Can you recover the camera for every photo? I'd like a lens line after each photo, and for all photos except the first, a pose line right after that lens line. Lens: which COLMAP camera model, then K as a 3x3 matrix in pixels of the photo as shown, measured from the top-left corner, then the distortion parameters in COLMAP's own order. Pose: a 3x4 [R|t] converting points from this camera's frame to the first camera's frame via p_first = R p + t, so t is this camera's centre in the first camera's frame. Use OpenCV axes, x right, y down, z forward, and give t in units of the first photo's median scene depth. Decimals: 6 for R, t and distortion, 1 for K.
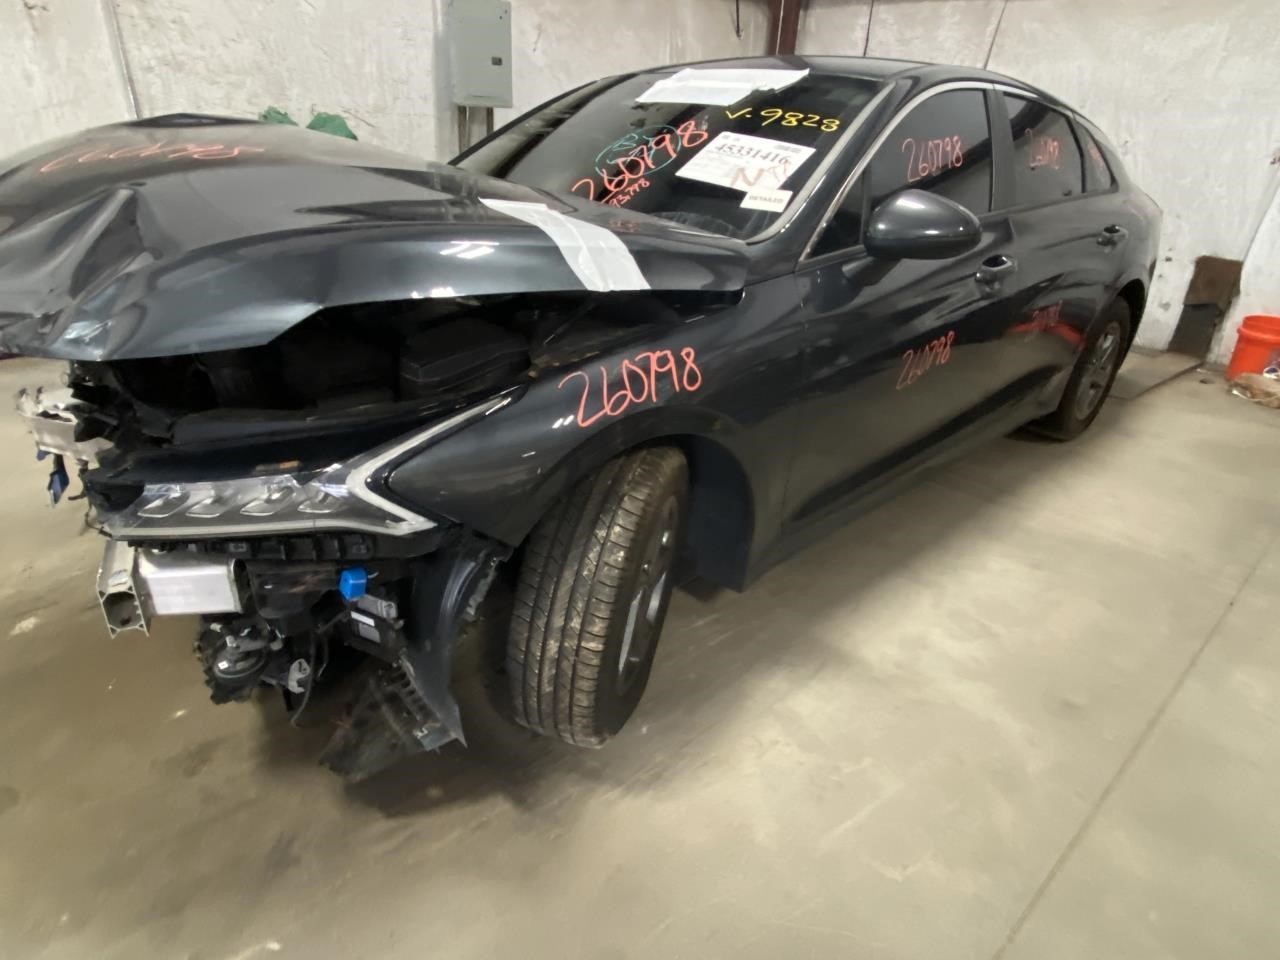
lens RADIAL K [[743.2, 0, 635.0], [0, 743.2, 476.1], [0, 0, 1]] dist [-0.002800, -0.004160]
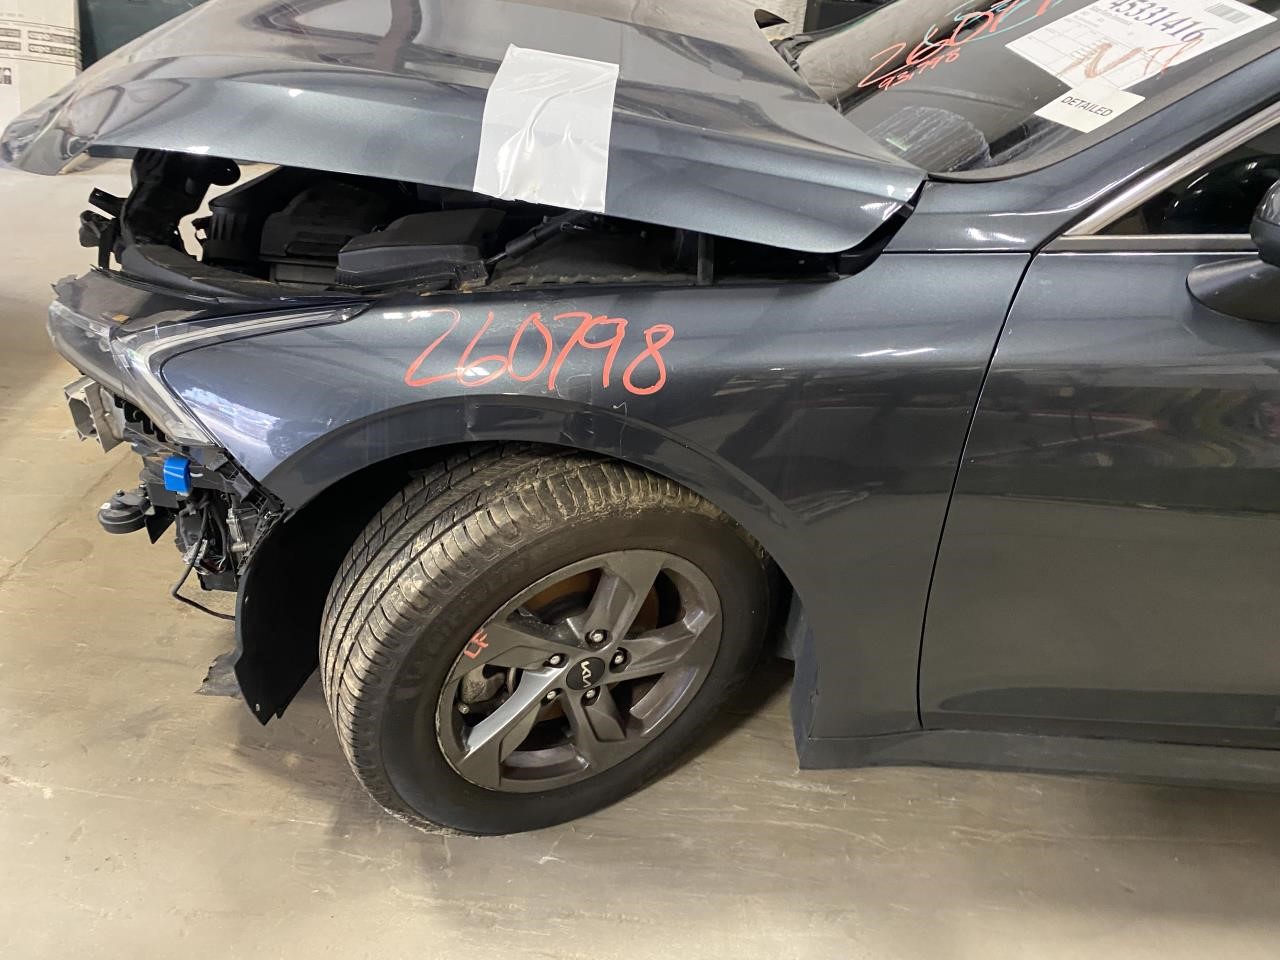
lens RADIAL K [[966.6, 0, 641.3], [0, 966.6, 470.4], [0, 0, 1]] dist [0.004519, -0.003812]
pose [[0.696319, 0.356117, -0.623154, 0.620885], [-0.333496, 0.929342, 0.158445, -0.193775], [0.635548, 0.097491, 0.765882, 0.437186]]
